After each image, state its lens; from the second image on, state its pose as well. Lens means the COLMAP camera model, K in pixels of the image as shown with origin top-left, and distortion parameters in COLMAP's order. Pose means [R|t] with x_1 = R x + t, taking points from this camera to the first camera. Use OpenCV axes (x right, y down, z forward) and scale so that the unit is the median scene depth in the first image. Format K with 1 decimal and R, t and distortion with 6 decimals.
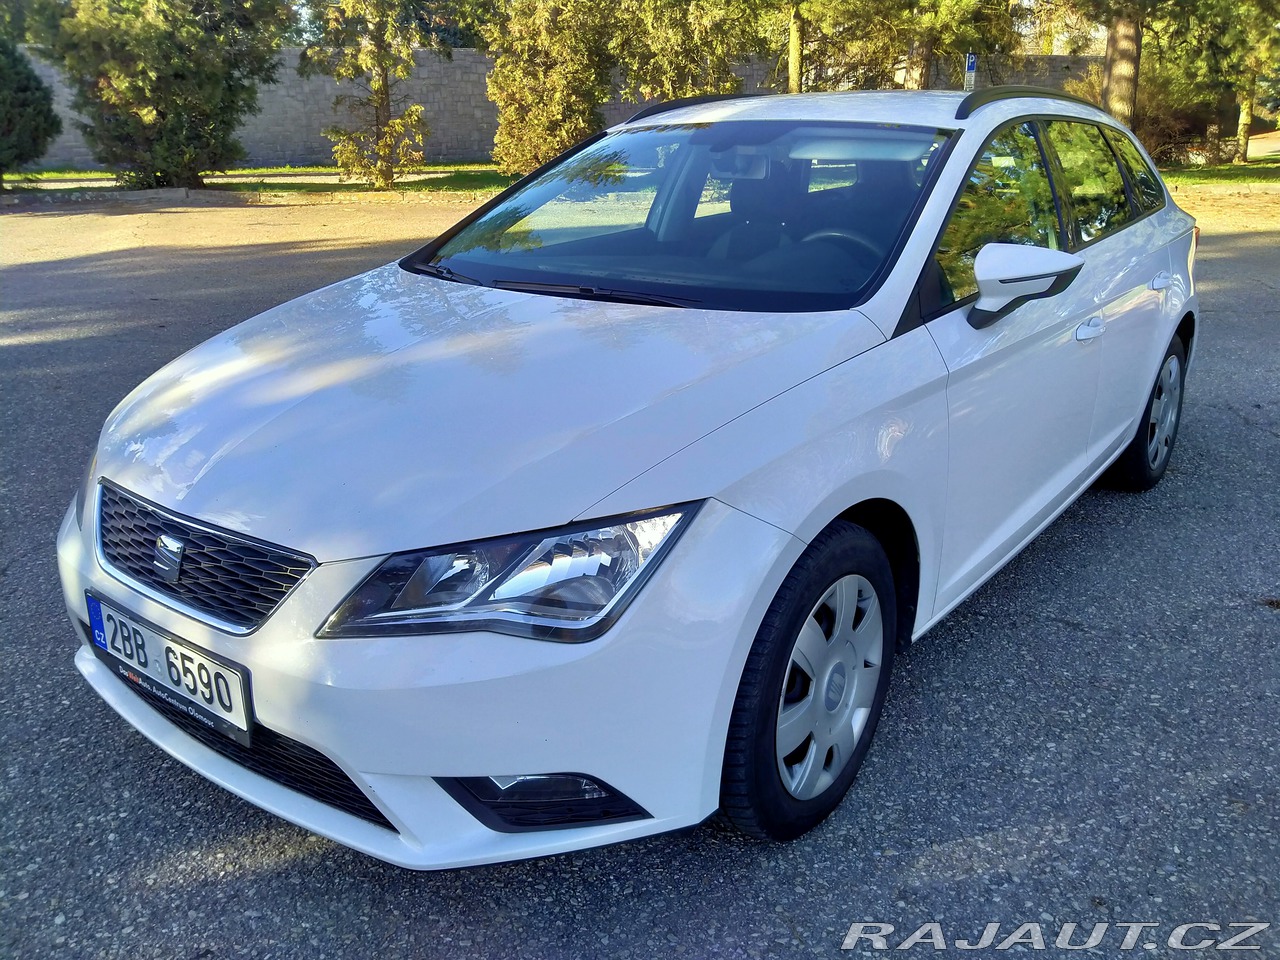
lens RADIAL K [[1048.6, 0, 645.4], [0, 1048.6, 481.7], [0, 0, 1]] dist [0.050326, -0.101000]
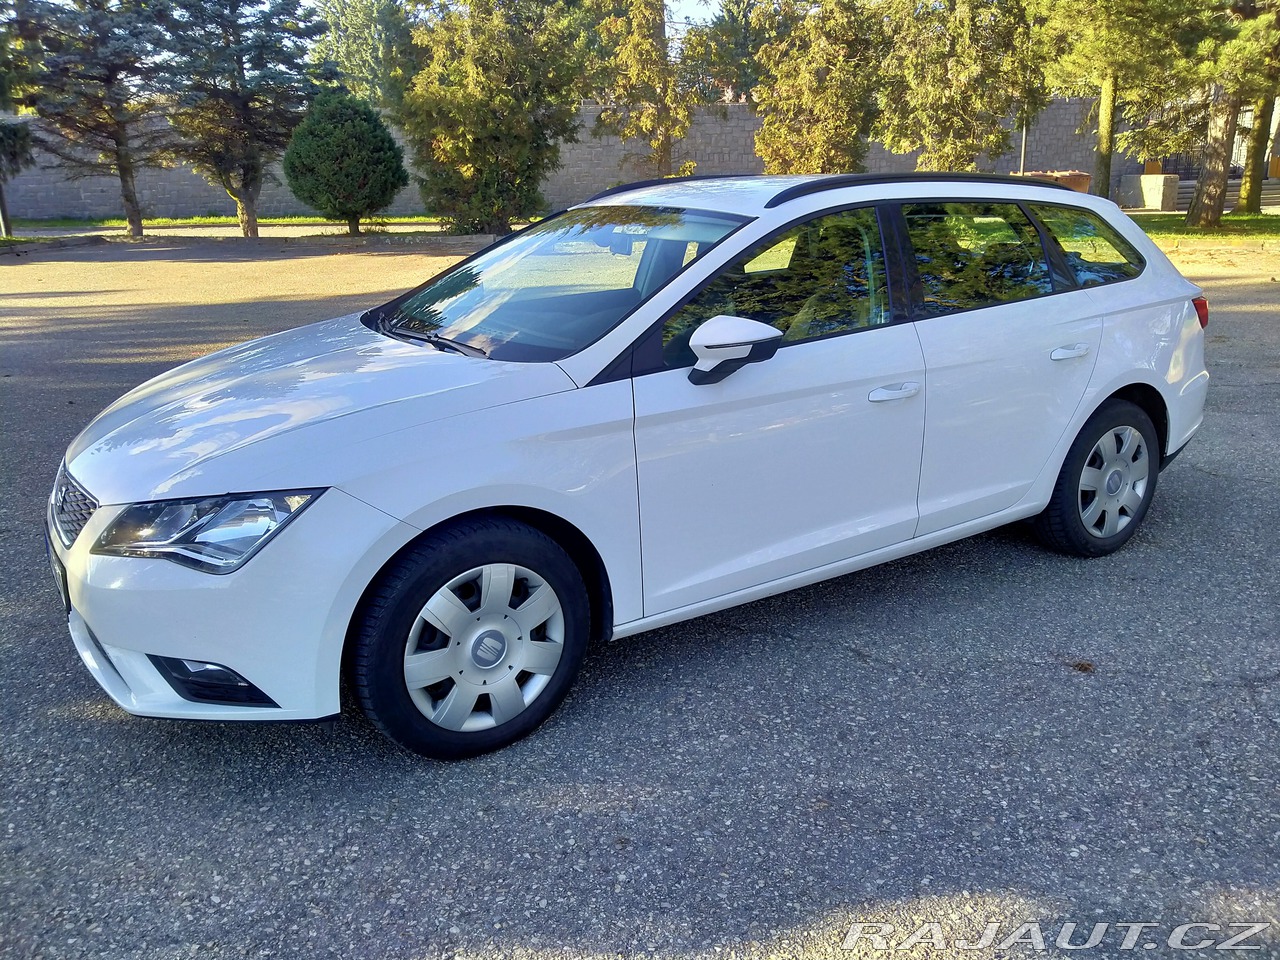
lens RADIAL K [[1048.6, 0, 645.4], [0, 1048.6, 481.7], [0, 0, 1]] dist [0.050326, -0.101000]
pose [[0.947046, 0.084554, -0.309766, 0.106569], [-0.096283, 0.995094, -0.022744, -0.000057], [0.306323, 0.051364, 0.950541, -0.027165]]
